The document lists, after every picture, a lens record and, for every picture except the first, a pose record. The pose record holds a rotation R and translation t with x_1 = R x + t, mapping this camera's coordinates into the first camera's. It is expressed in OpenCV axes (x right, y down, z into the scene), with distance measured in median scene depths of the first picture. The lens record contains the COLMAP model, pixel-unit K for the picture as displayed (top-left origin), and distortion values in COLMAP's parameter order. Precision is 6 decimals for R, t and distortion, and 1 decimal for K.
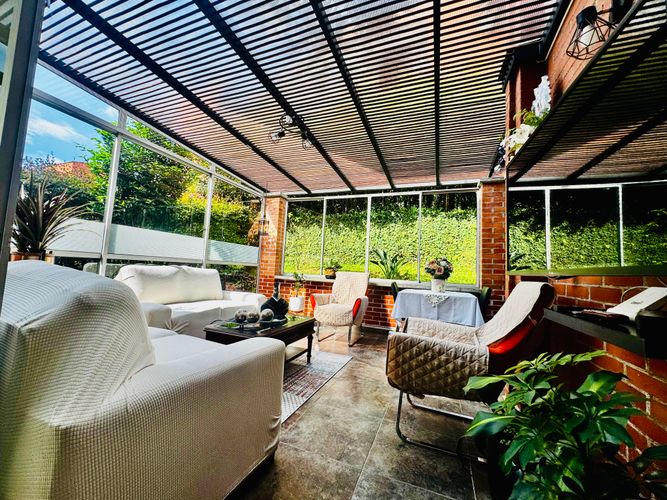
lens RADIAL K [[266.4, 0, 333.5], [0, 266.4, 250.0], [0, 0, 1]] dist [-0.001073, 0.000240]
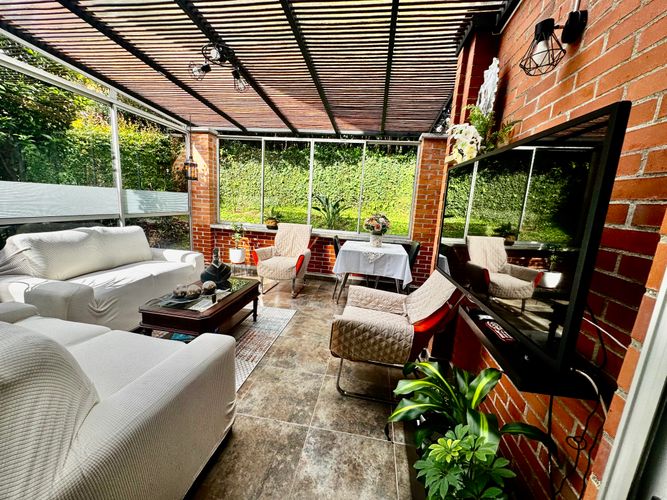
lens RADIAL K [[266.4, 0, 333.5], [0, 266.4, 250.0], [0, 0, 1]] dist [-0.001073, 0.000240]
pose [[0.975468, -0.029107, 0.218211, -0.008028], [-0.029798, 0.964641, 0.261877, -0.085804], [-0.218117, -0.261955, 0.940109, 0.012051]]
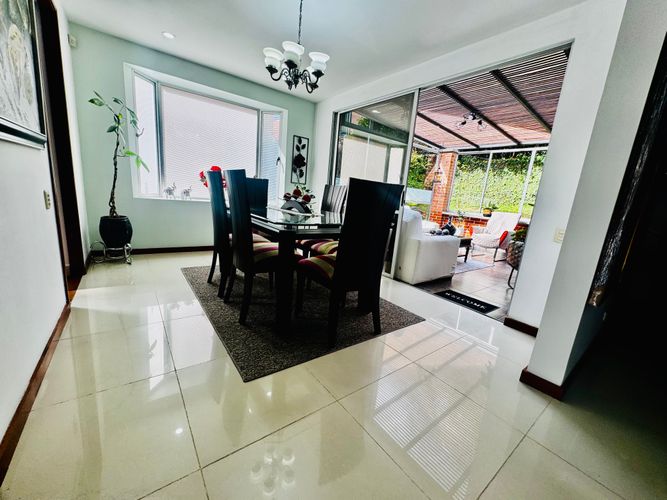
lens RADIAL K [[266.4, 0, 333.5], [0, 266.4, 250.0], [0, 0, 1]] dist [-0.001073, 0.000240]
pose [[0.855893, 0.131301, -0.500207, 0.021784], [-0.006727, 0.969977, 0.243103, -0.053569], [0.517109, -0.204705, 0.831080, -0.588442]]
